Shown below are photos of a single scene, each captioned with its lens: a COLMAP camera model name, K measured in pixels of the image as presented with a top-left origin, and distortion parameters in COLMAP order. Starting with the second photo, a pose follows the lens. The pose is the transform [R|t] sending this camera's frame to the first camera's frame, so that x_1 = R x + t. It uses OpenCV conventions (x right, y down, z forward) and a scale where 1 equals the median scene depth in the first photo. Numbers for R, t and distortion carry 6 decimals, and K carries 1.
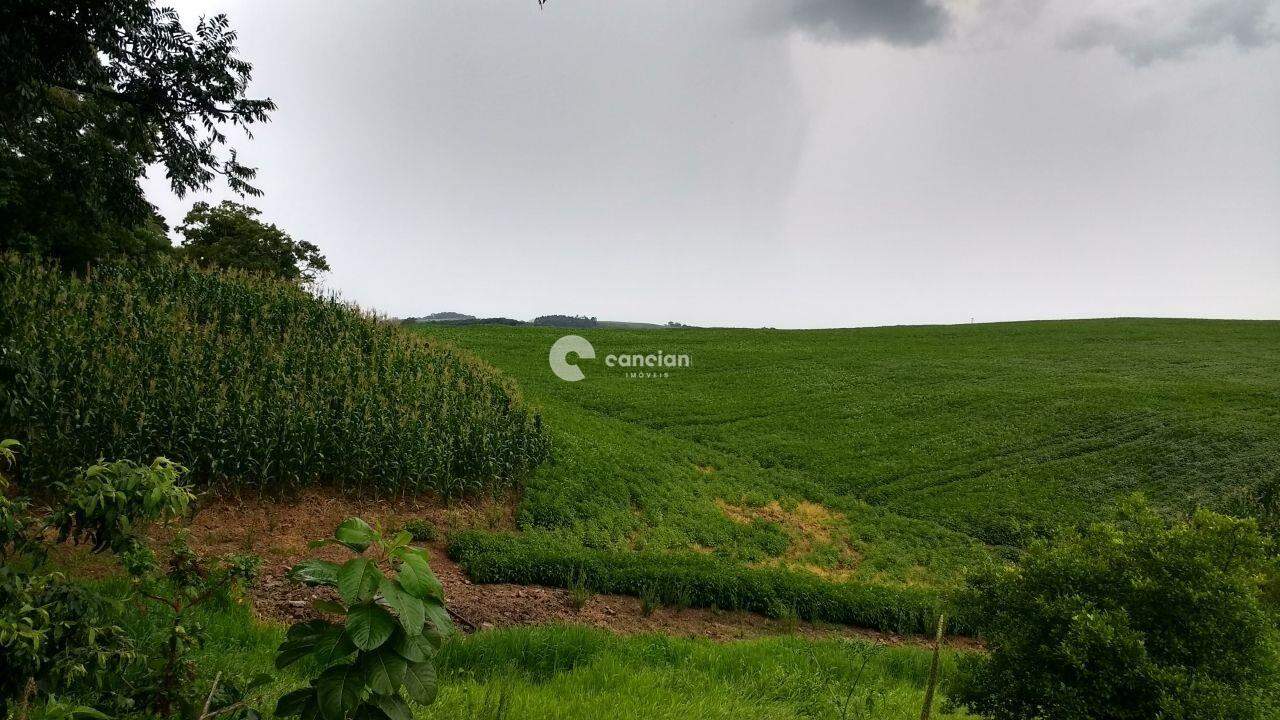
lens RADIAL K [[1101.6, 0, 595.1], [0, 1101.6, 356.9], [0, 0, 1]] dist [0.066827, -0.022767]
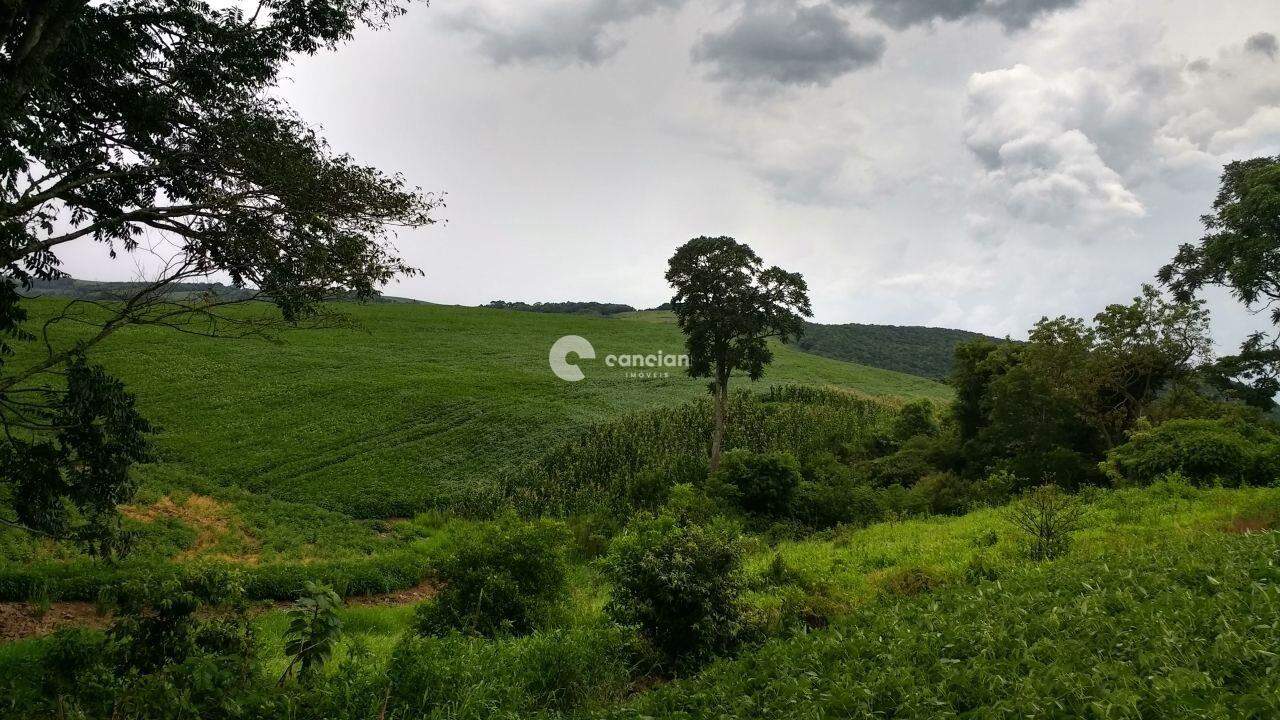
lens RADIAL K [[1101.6, 0, 632.7], [0, 1101.6, 357.5], [0, 0, 1]] dist [0.066827, -0.022767]
pose [[0.814224, 0.004035, 0.580537, -0.095293], [-0.022008, 0.999472, 0.023920, -0.040059], [-0.580134, -0.032253, 0.813882, -0.139838]]
